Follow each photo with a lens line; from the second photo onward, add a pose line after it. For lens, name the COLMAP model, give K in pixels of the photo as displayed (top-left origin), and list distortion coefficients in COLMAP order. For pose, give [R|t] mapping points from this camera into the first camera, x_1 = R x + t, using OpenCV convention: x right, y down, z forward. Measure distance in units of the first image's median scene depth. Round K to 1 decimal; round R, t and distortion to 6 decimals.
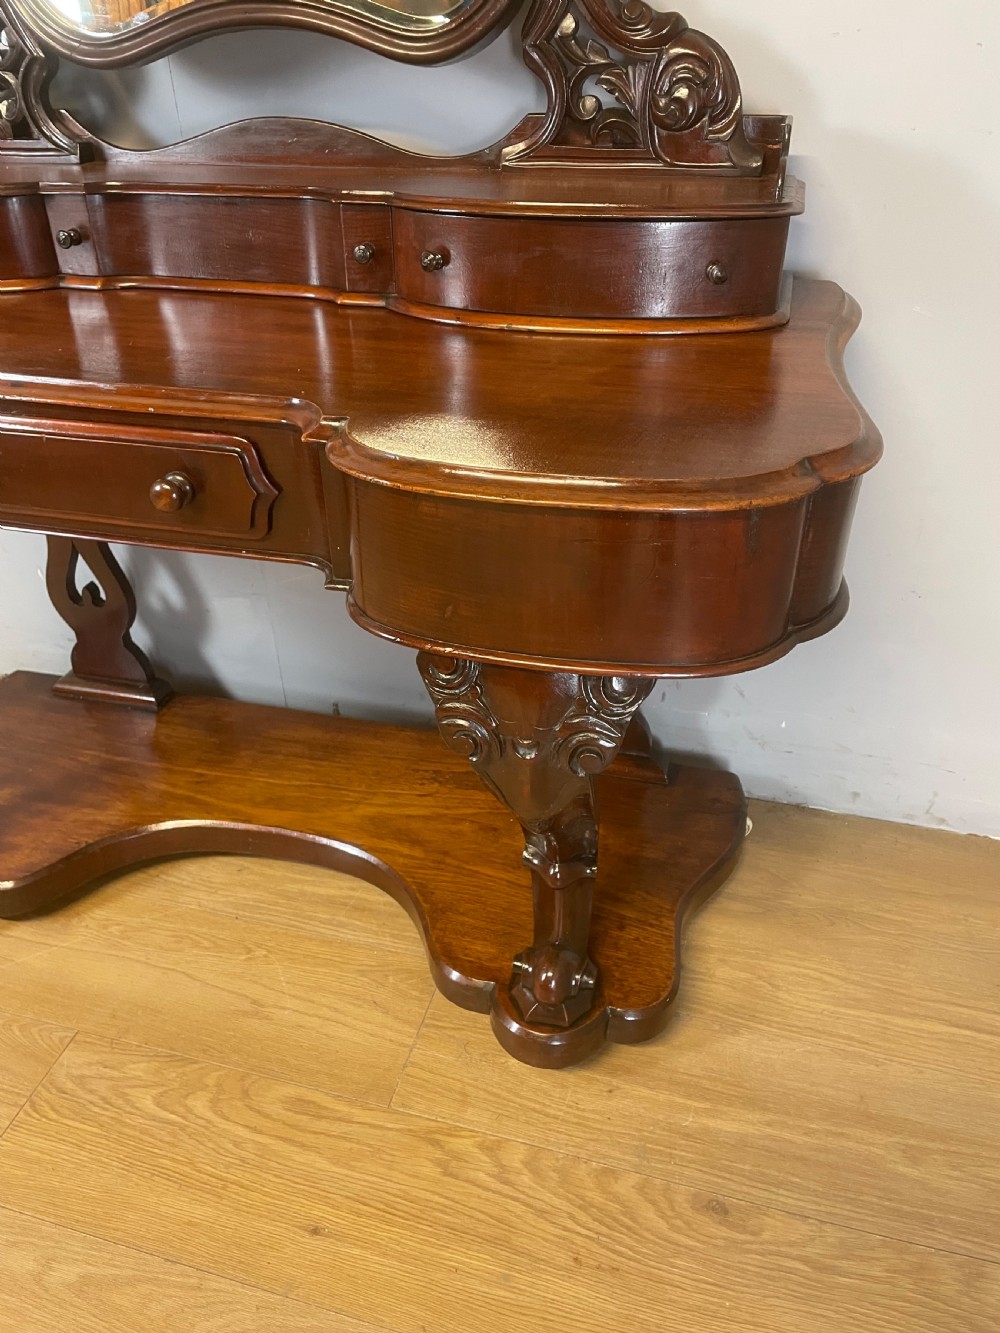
lens RADIAL K [[1002.4, 0, 488.0], [0, 1002.4, 661.6], [0, 0, 1]] dist [0.094505, -0.120862]
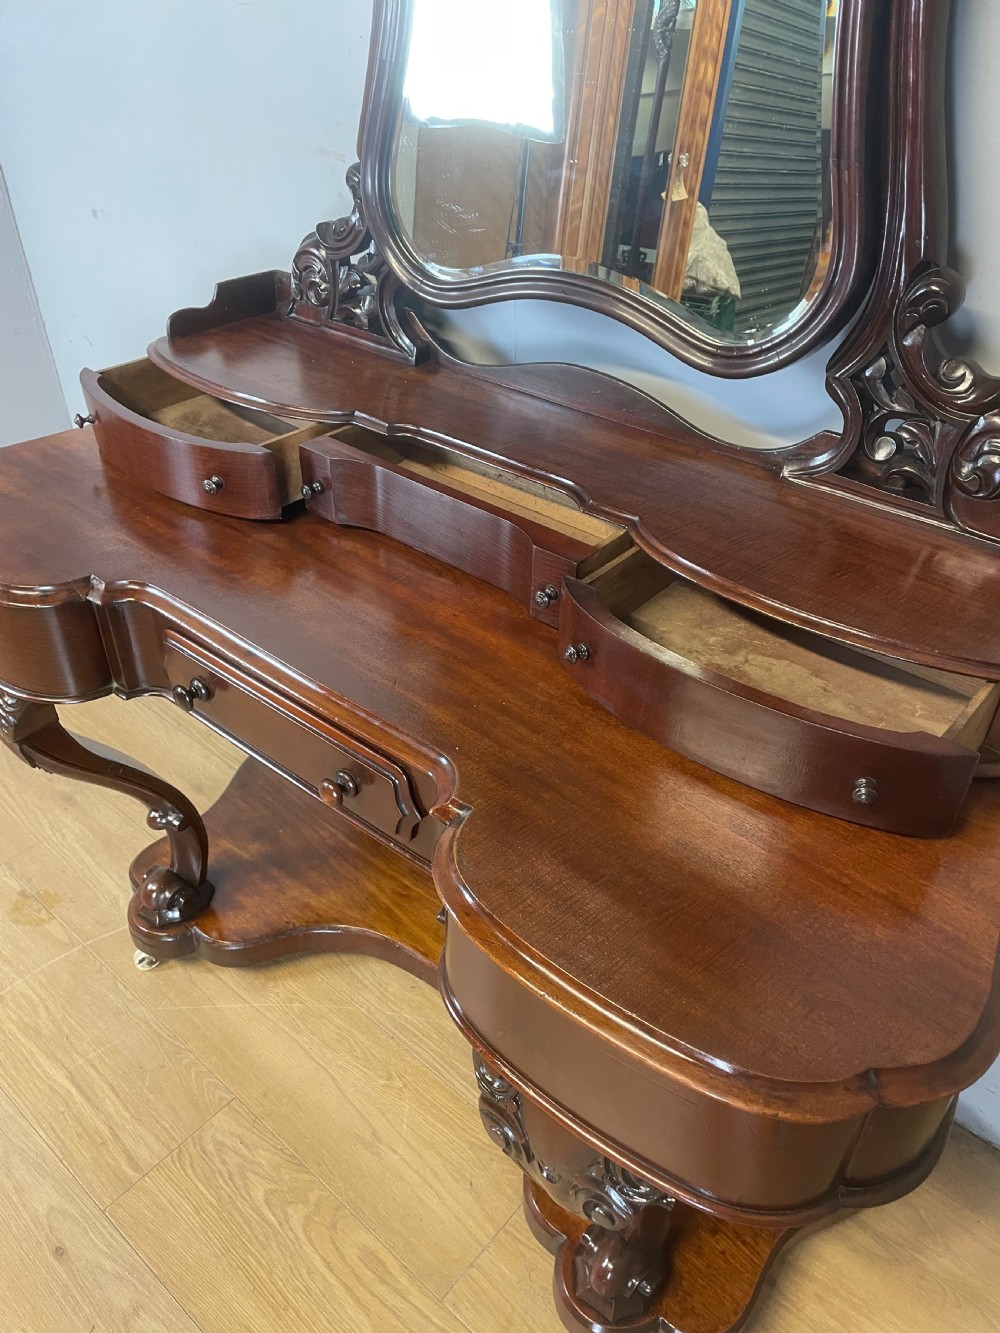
lens RADIAL K [[1000.6, 0, 501.7], [0, 1000.6, 675.2], [0, 0, 1]] dist [0.092318, -0.117008]
pose [[0.906690, 0.274354, -0.320379, 0.117270], [-0.252924, 0.961487, 0.107574, -0.312155], [0.337553, -0.016505, 0.941162, 0.019340]]
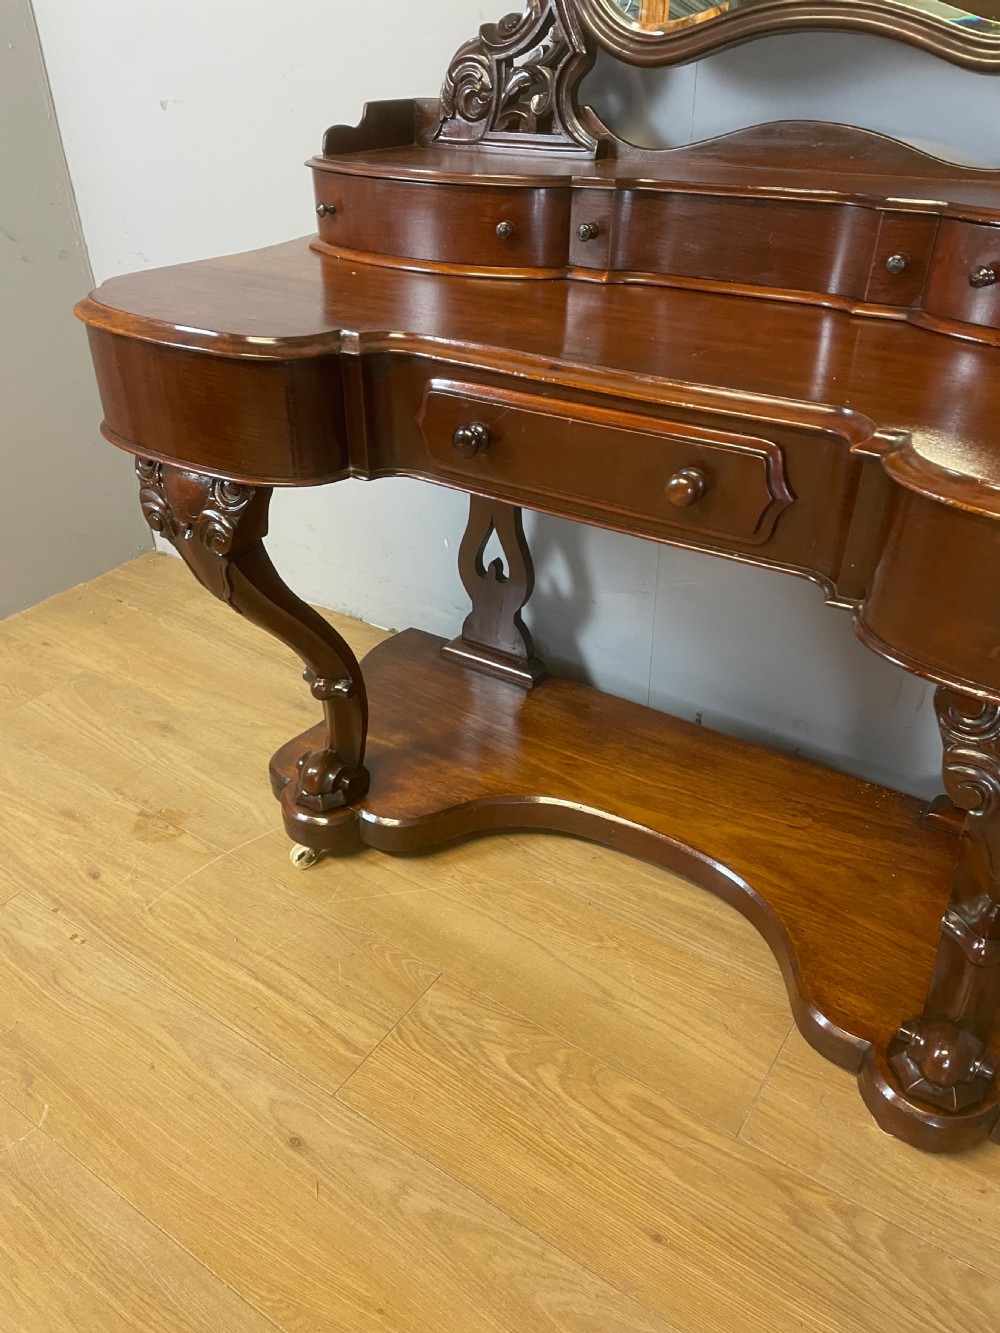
lens RADIAL K [[998.2, 0, 492.3], [0, 998.2, 664.9], [0, 0, 1]] dist [0.097285, -0.123761]
pose [[0.949998, 0.177240, -0.257079, -0.142816], [-0.177881, 0.983829, 0.020954, 0.014359], [0.256636, 0.025823, 0.966163, -0.010609]]
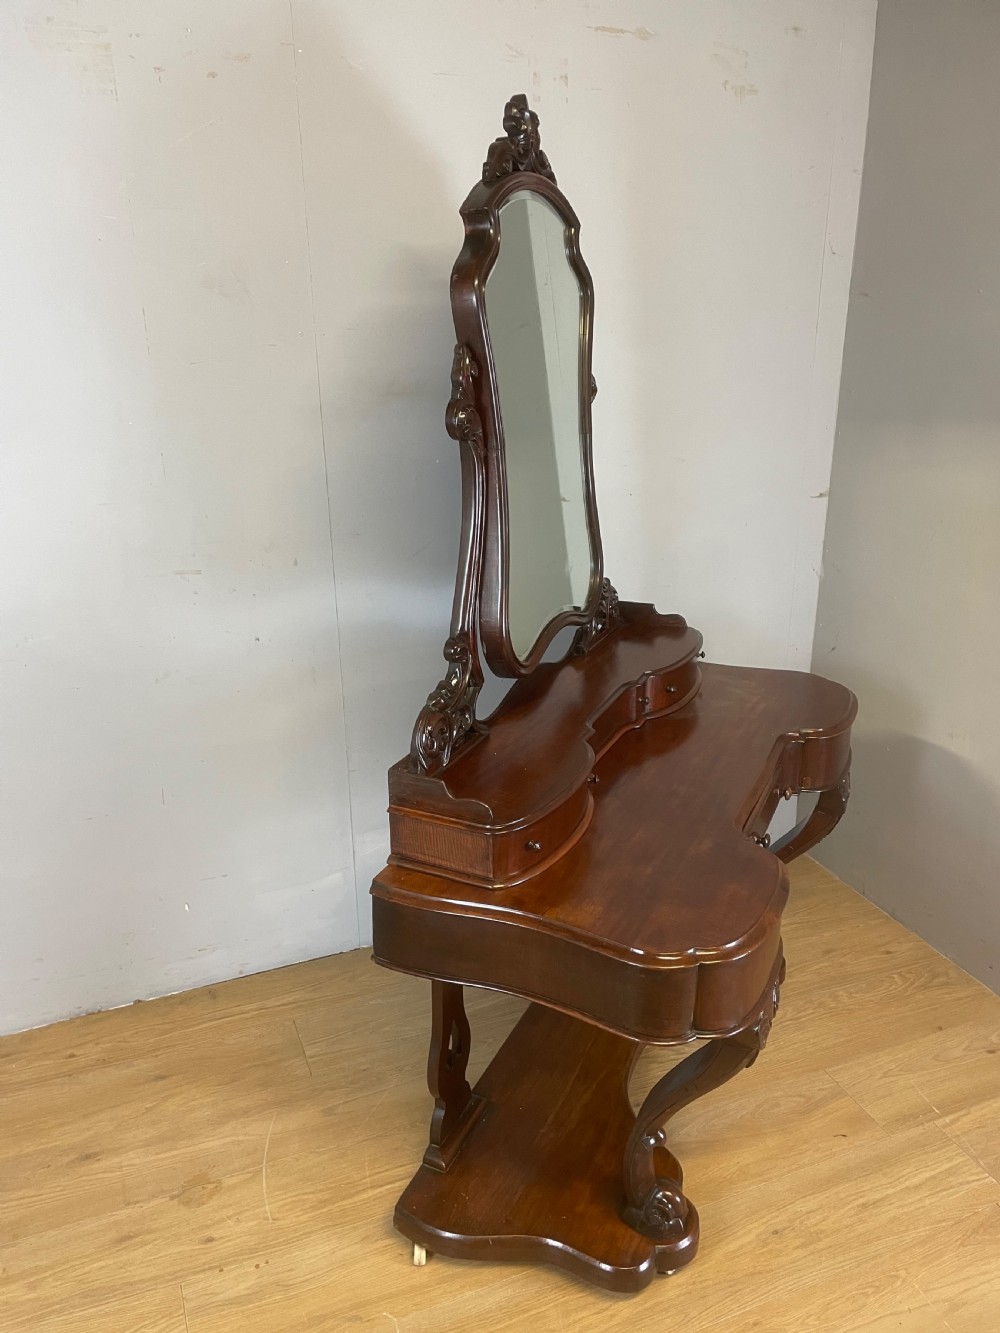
lens RADIAL K [[995.3, 0, 484.3], [0, 995.3, 678.3], [0, 0, 1]] dist [0.091130, -0.102544]
pose [[0.790648, -0.197784, 0.579446, -1.266355], [0.329153, 0.935302, -0.129876, -0.095192], [-0.516270, 0.293413, 0.804596, -0.689067]]
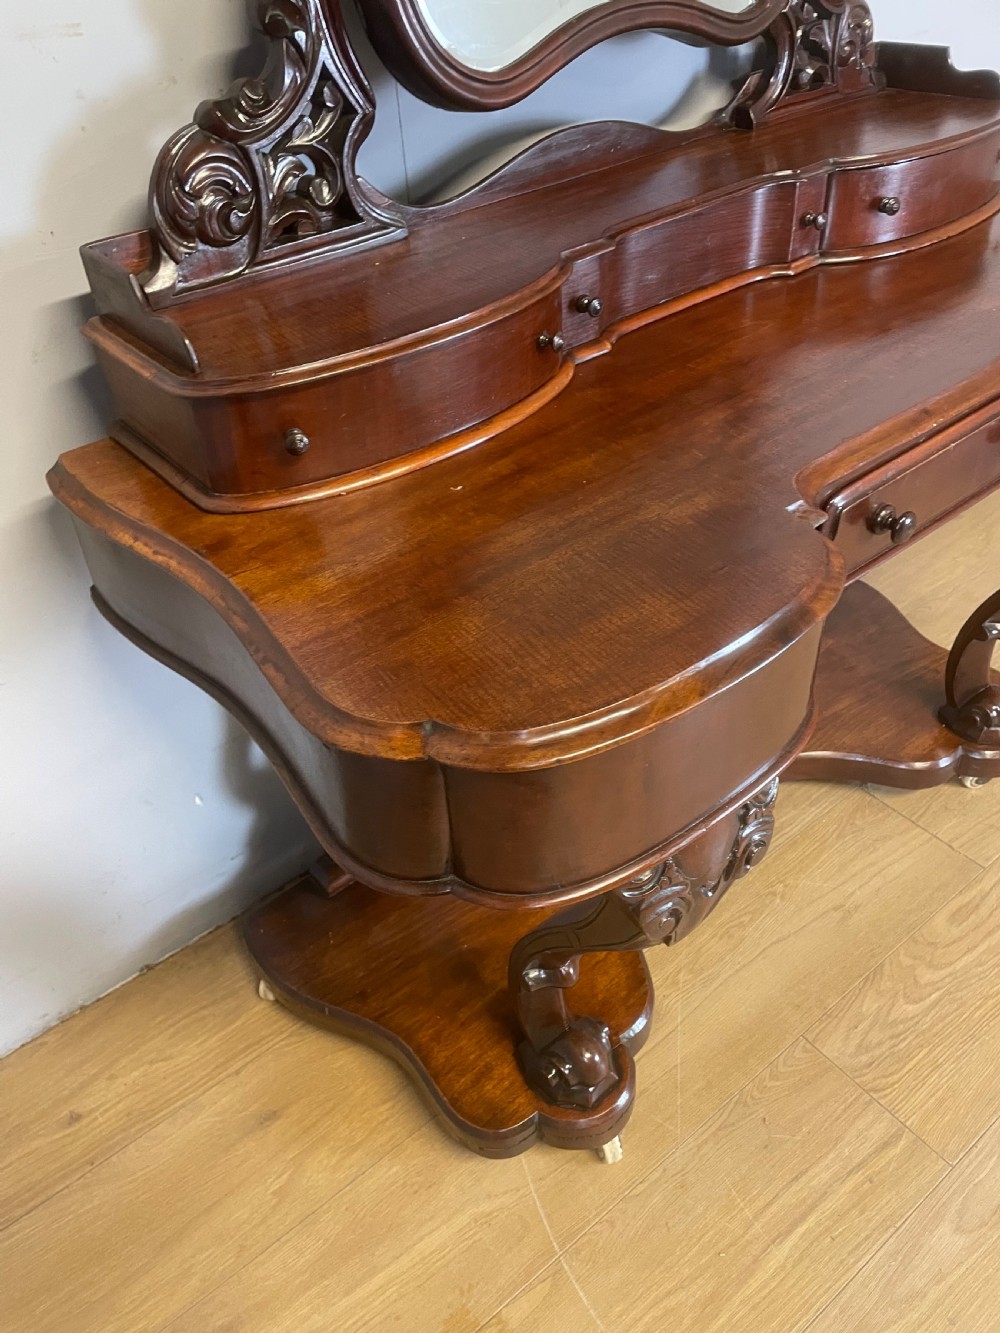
lens RADIAL K [[1001.2, 0, 488.4], [0, 1001.2, 668.7], [0, 0, 1]] dist [0.093106, -0.120203]
pose [[0.586530, -0.528774, 0.613499, -1.053407], [0.483449, 0.836301, 0.258609, -0.377949], [-0.649815, 0.144913, 0.746151, 0.398427]]
